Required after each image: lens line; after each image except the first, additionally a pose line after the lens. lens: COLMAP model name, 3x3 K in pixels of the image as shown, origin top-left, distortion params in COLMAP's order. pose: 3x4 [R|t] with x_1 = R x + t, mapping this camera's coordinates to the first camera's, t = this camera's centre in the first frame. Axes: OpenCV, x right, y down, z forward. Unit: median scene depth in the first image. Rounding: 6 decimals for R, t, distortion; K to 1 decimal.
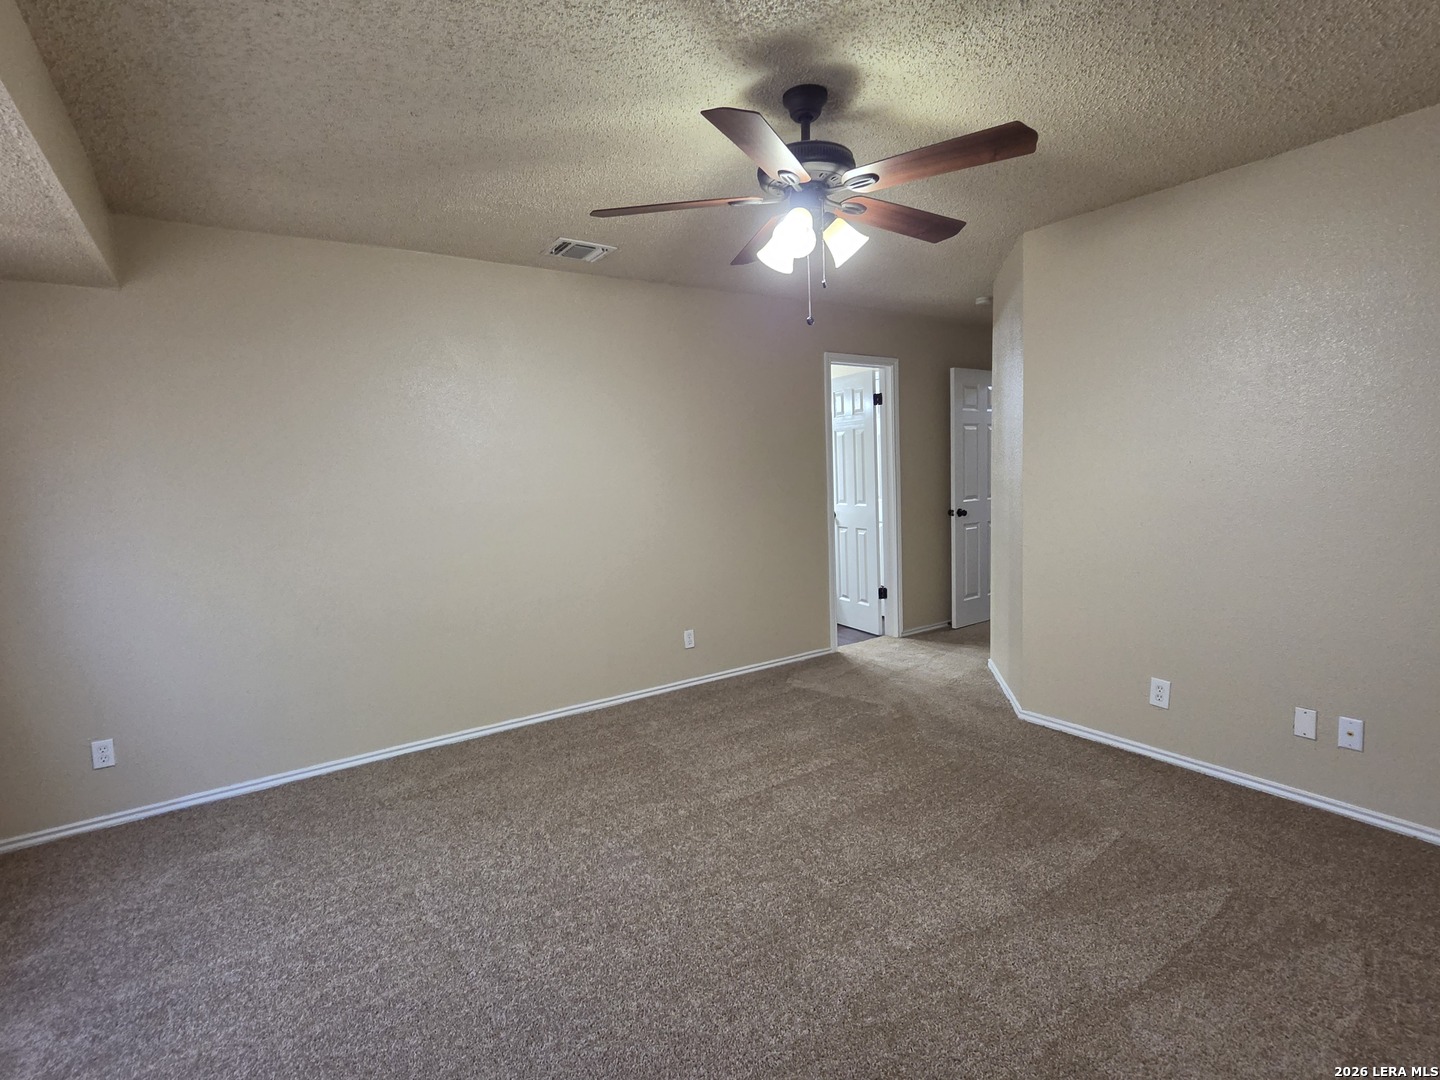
lens RADIAL K [[729.5, 0, 719.5], [0, 729.5, 536.0], [0, 0, 1]] dist [-0.013604, 0.006371]
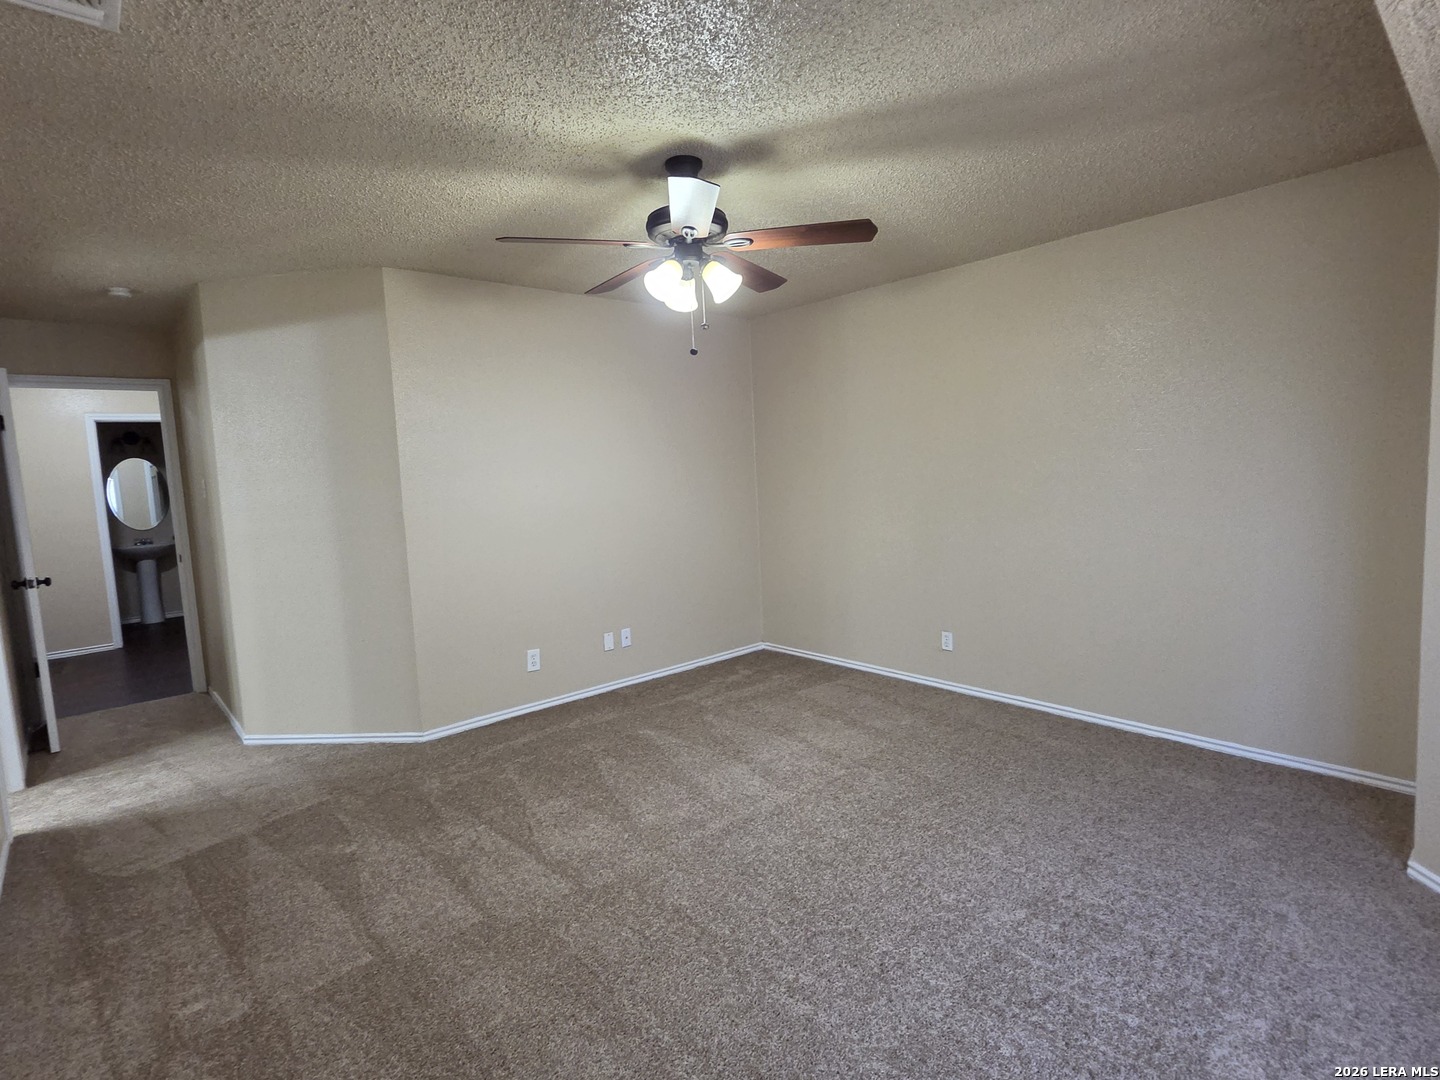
lens RADIAL K [[729.5, 0, 719.7], [0, 729.5, 541.4], [0, 0, 1]] dist [-0.013604, 0.006371]
pose [[-0.127289, -0.065778, 0.989682, -0.570310], [0.145438, 0.985776, 0.084224, -0.046354], [-0.981145, 0.154659, -0.115912, 0.609106]]
